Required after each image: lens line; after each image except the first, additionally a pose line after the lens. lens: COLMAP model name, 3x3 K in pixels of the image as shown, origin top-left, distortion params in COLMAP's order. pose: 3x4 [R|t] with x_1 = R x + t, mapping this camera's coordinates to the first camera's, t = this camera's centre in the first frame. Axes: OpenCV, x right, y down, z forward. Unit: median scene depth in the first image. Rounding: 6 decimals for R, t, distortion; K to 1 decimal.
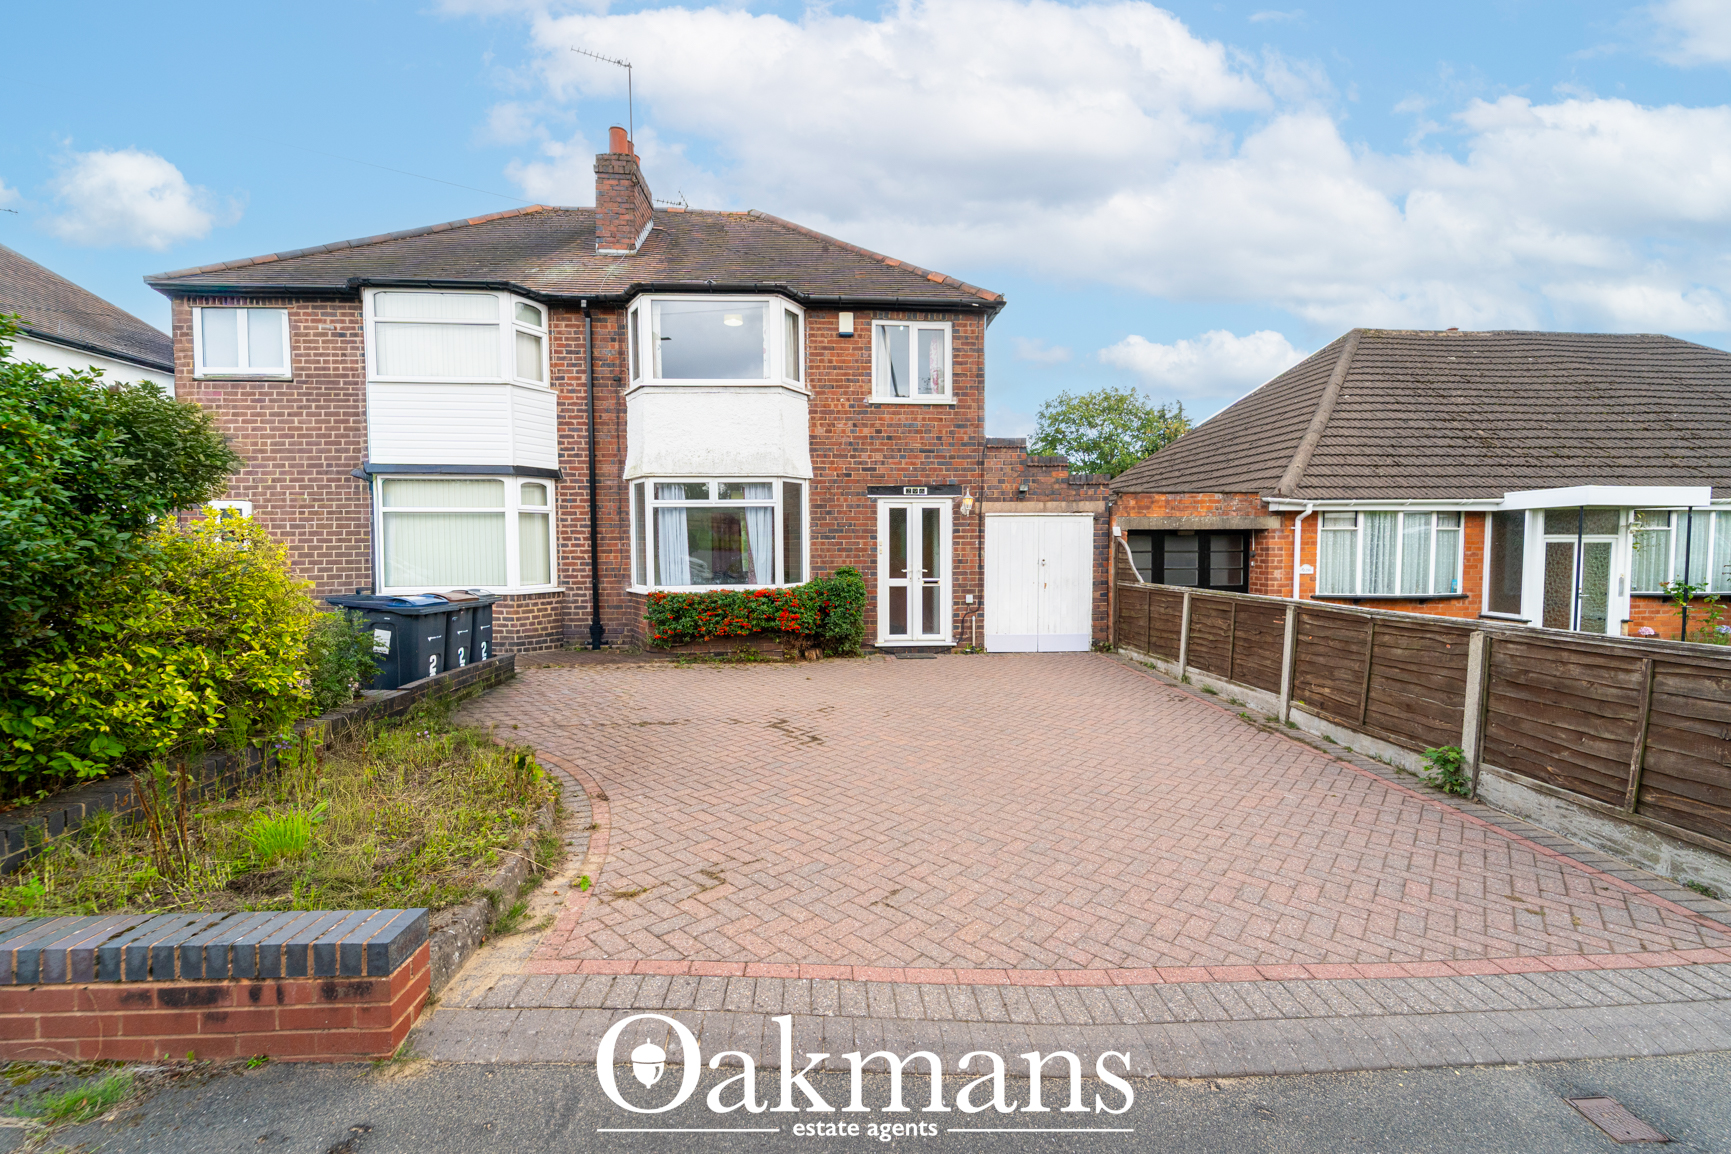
lens RADIAL K [[709.9, 0, 873.5], [0, 709.9, 573.8], [0, 0, 1]] dist [-0.001168, -0.000973]
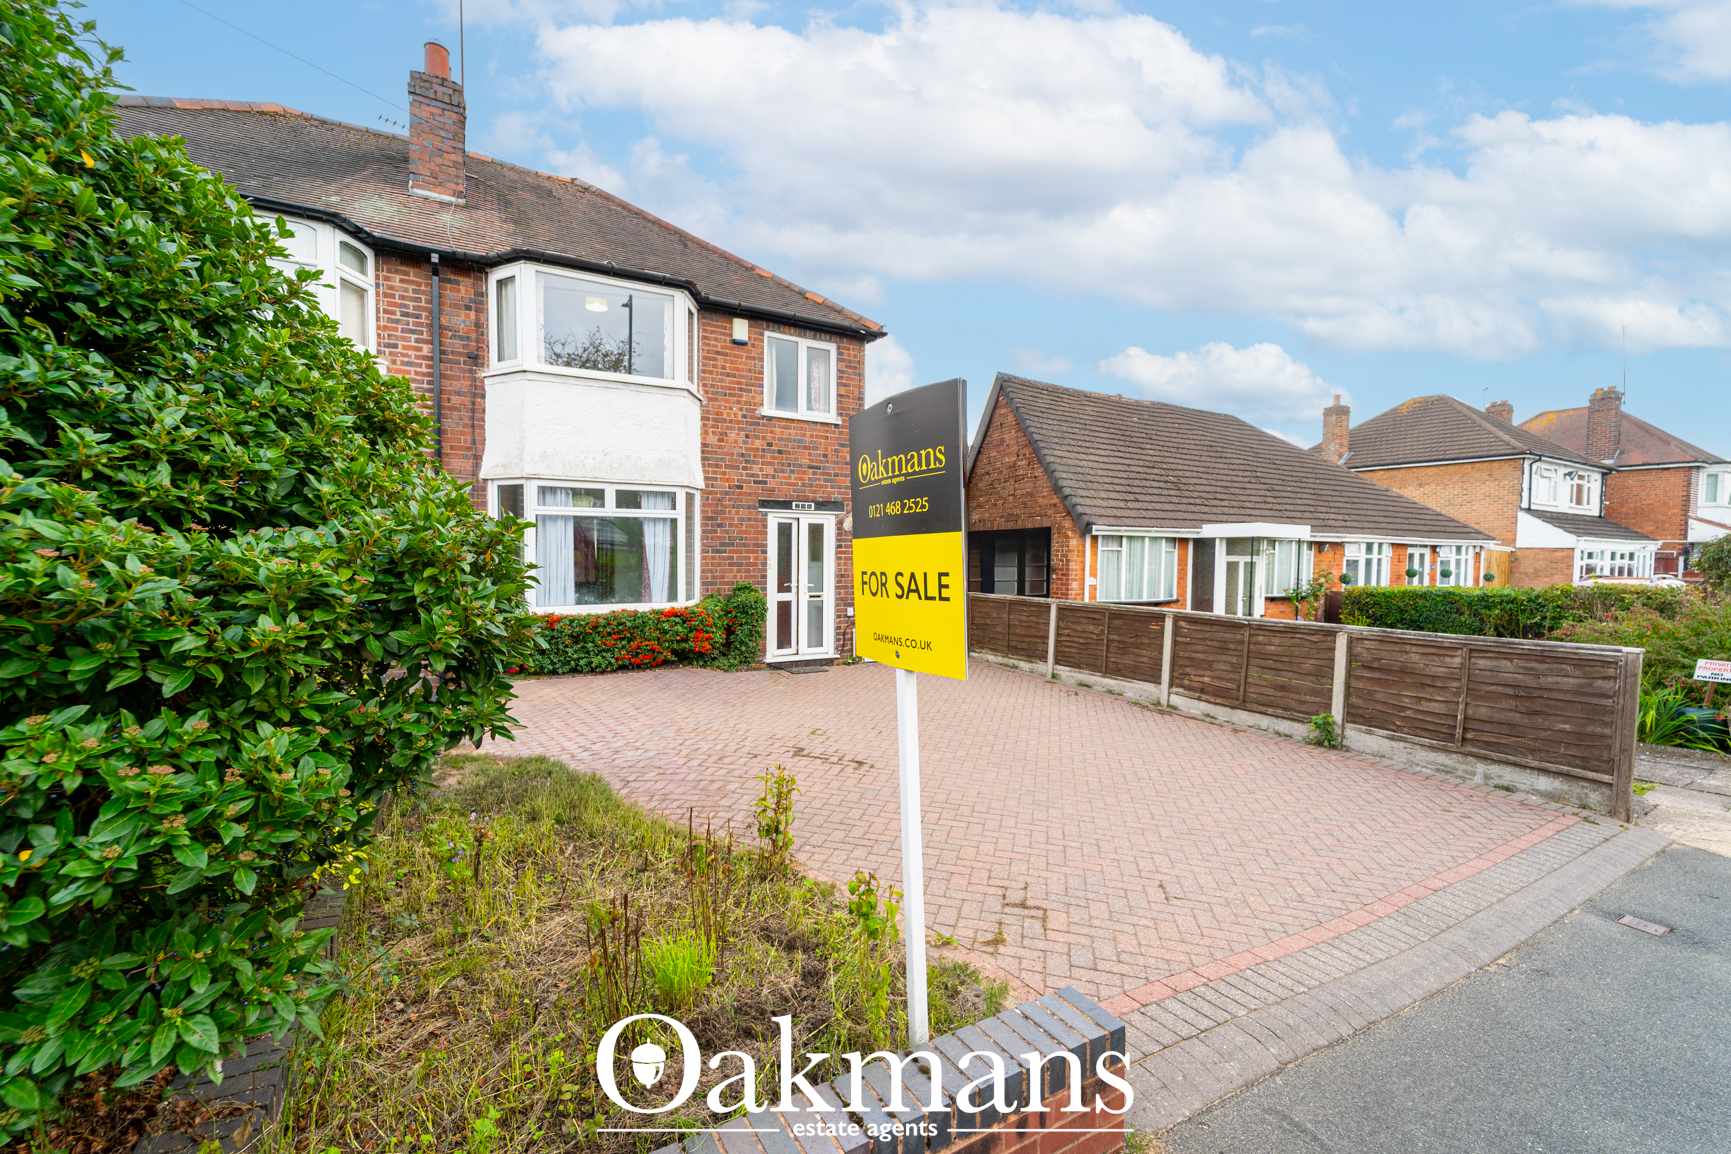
lens RADIAL K [[701.6, 0, 872.3], [0, 701.6, 572.5], [0, 0, 1]] dist [0.001224, -0.000637]
pose [[0.896837, -0.000899, 0.442361, -0.298919], [0.003571, 0.999980, -0.005207, -0.017332], [-0.442347, 0.006250, 0.896822, 0.064765]]
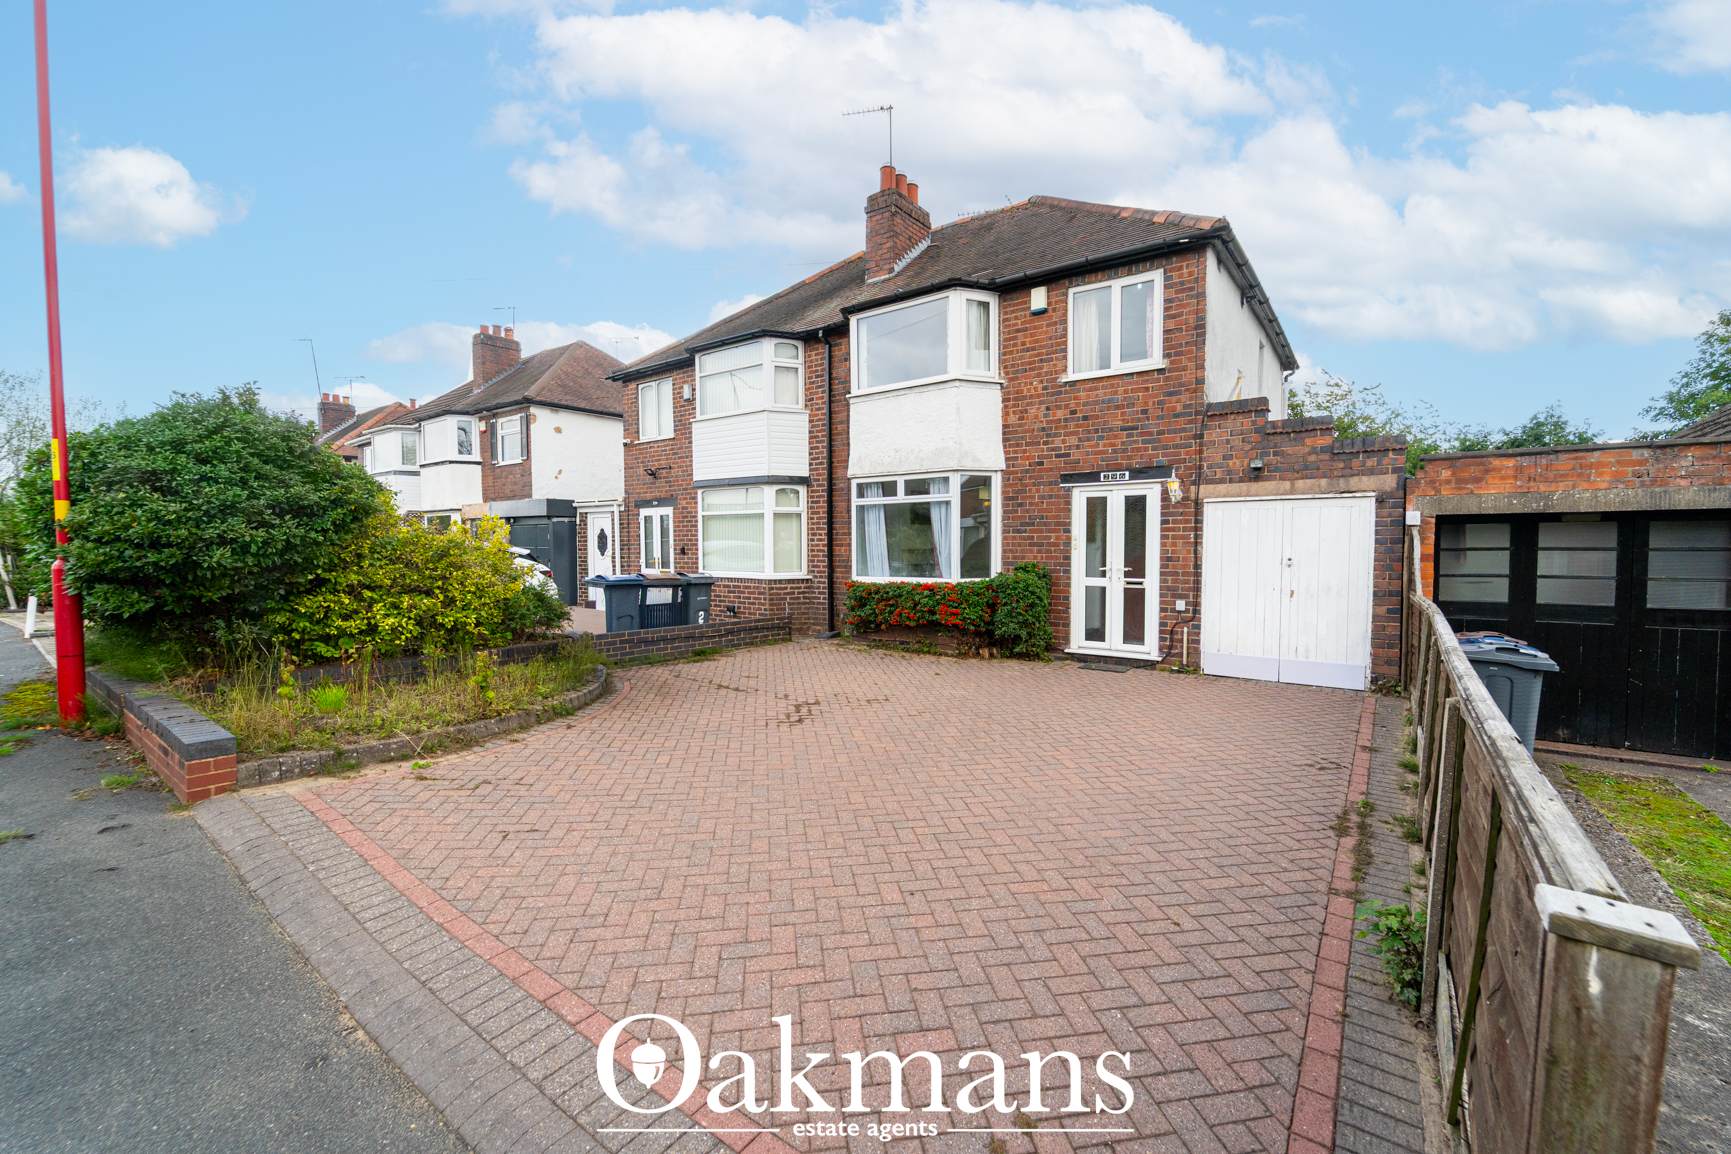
lens RADIAL K [[709.9, 0, 873.5], [0, 709.9, 573.8], [0, 0, 1]] dist [-0.001168, -0.000973]
pose [[0.760942, 0.028749, -0.648182, 0.404039], [-0.027796, 0.999545, 0.011701, -0.000590], [0.648224, 0.009113, 0.761395, 0.159527]]
